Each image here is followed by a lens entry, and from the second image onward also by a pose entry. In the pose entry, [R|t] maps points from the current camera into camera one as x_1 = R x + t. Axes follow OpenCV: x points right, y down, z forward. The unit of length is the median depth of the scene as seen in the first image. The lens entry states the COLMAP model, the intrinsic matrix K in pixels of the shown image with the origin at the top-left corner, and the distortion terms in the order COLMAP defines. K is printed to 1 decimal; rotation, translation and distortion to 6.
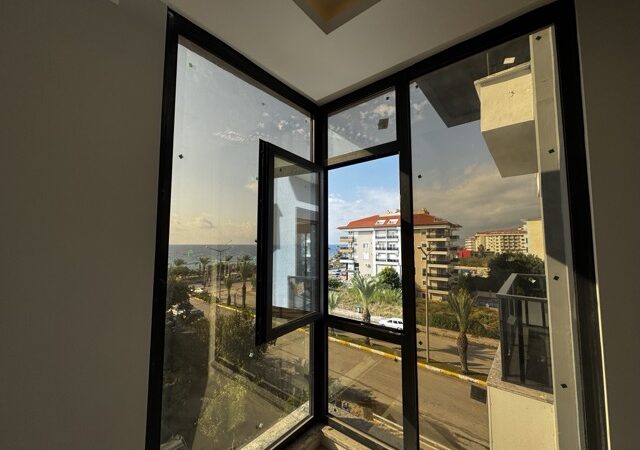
lens RADIAL K [[254.9, 0, 320.0], [0, 254.9, 225.0], [0, 0, 1]] dist [-0.001758, 0.000388]
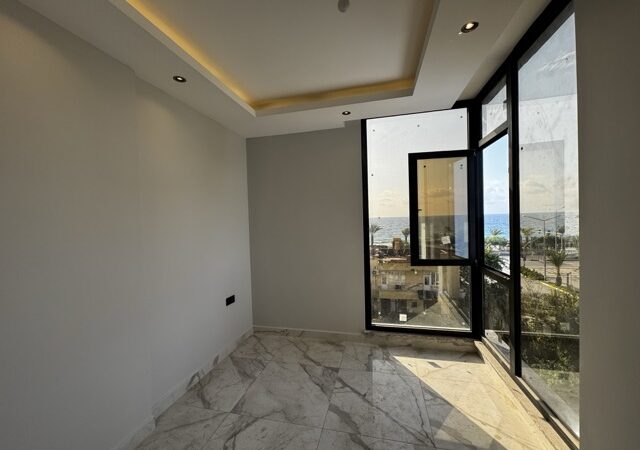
lens RADIAL K [[254.9, 0, 320.0], [0, 254.9, 225.0], [0, 0, 1]] dist [-0.001758, 0.000388]
pose [[0.435743, 0.009250, -0.900024, 0.029061], [0.096766, 0.993670, 0.057061, -0.000067], [0.894855, -0.111955, 0.432090, -0.009891]]
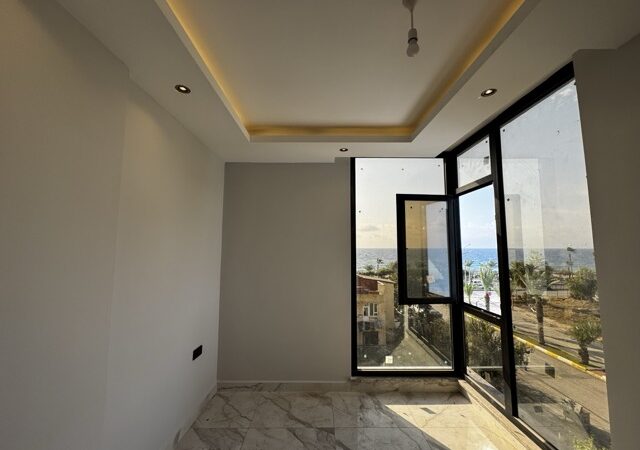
lens RADIAL K [[254.1, 0, 320.0], [0, 254.1, 225.0], [0, 0, 1]] dist [-0.000991, 0.000271]
pose [[0.638049, -0.067315, -0.767047, 0.021520], [0.055453, 0.997602, -0.041421, -0.001754], [0.767996, -0.016107, 0.640252, -0.016232]]
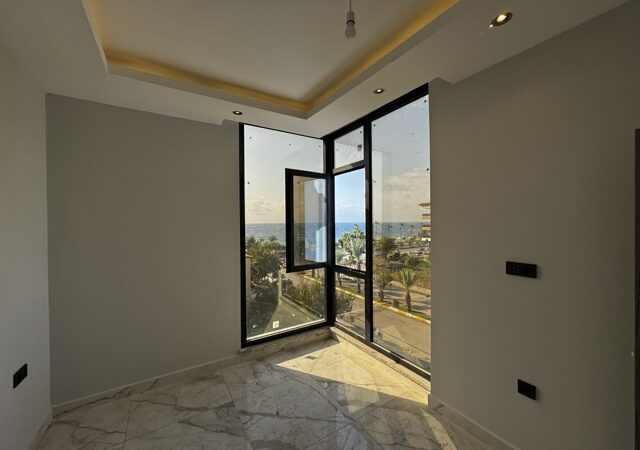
lens RADIAL K [[254.1, 0, 320.0], [0, 254.1, 225.0], [0, 0, 1]] dist [-0.000991, 0.000271]
pose [[0.949642, -0.006034, -0.313278, 0.015988], [0.032946, 0.996195, 0.080682, -0.001545], [0.311599, -0.086941, 0.946228, -0.020054]]
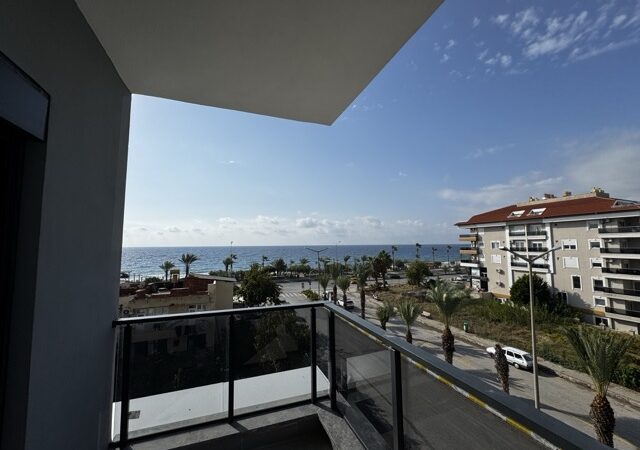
lens RADIAL K [[254.1, 0, 320.0], [0, 254.1, 225.0], [0, 0, 1]] dist [-0.000991, 0.000271]
pose [[0.866835, -0.046509, -0.496421, 0.108904], [0.045715, 0.998860, -0.013755, 0.005296], [0.496495, -0.010771, 0.867973, 0.069521]]
